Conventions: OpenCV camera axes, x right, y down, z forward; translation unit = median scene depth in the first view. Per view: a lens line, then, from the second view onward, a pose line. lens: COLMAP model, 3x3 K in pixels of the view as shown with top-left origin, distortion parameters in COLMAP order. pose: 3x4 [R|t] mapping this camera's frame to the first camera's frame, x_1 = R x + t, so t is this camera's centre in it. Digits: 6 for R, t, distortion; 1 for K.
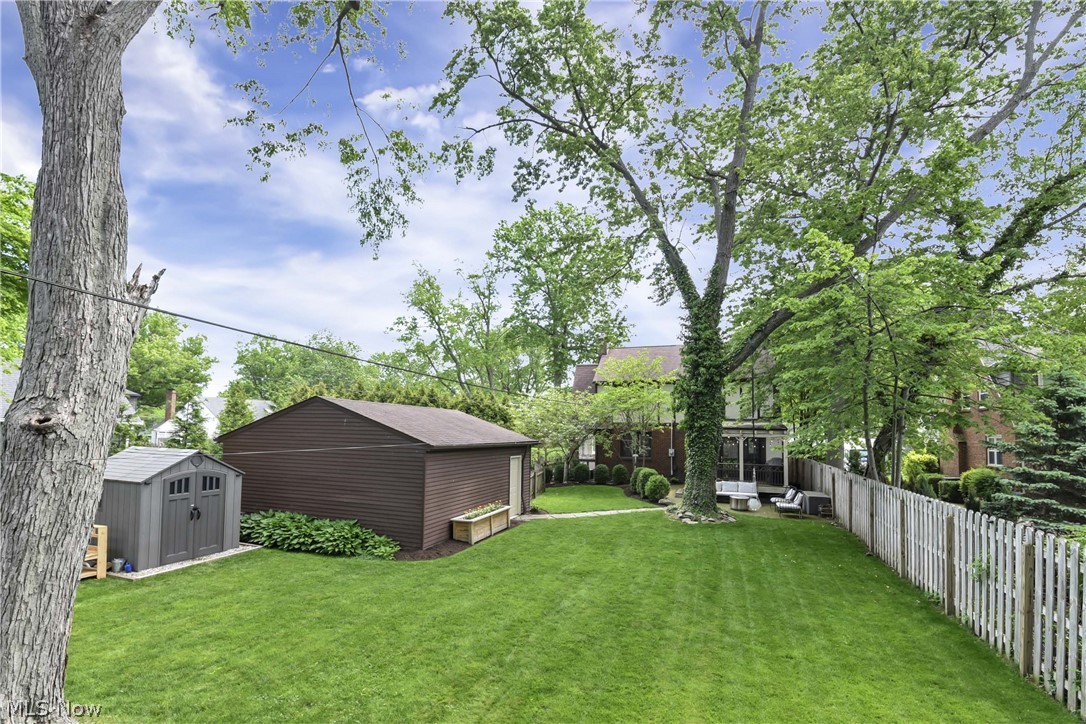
lens RADIAL K [[495.9, 0, 543.5], [0, 495.9, 361.6], [0, 0, 1]] dist [-0.007603, -0.008360]
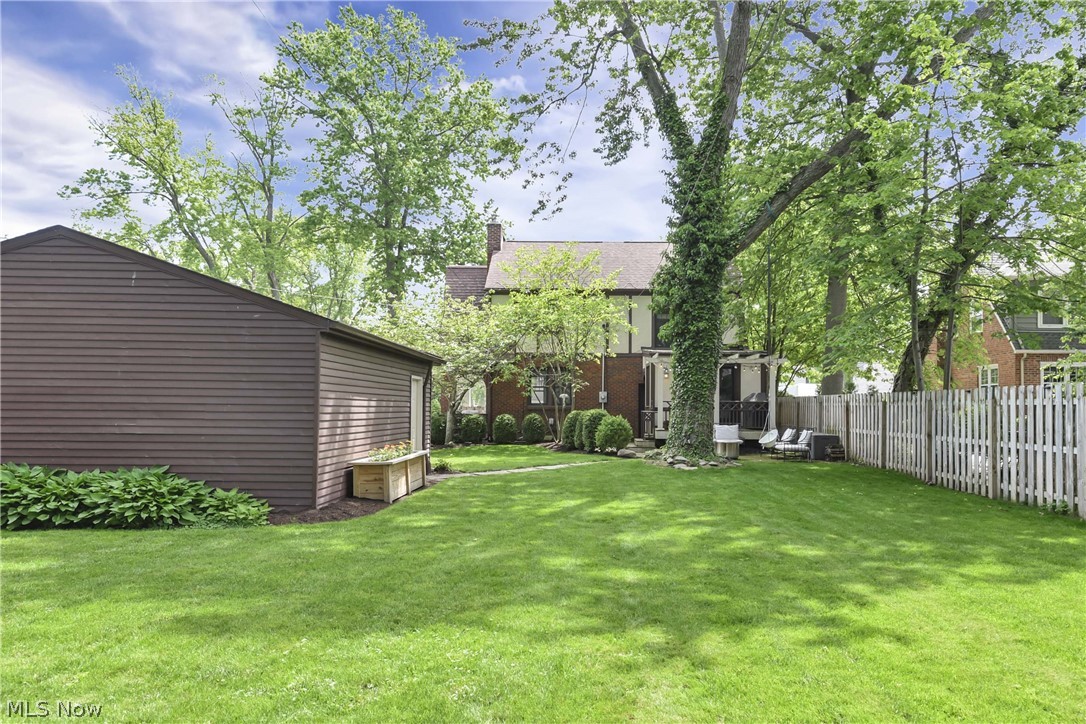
lens RADIAL K [[759.6, 0, 545.2], [0, 759.6, 366.5], [0, 0, 1]] dist [0.014107, 0.000149]
pose [[0.930236, 0.014563, 0.366673, -0.253053], [-0.027604, 0.999158, 0.030347, 0.151156], [-0.365922, -0.038352, 0.929855, 0.104704]]
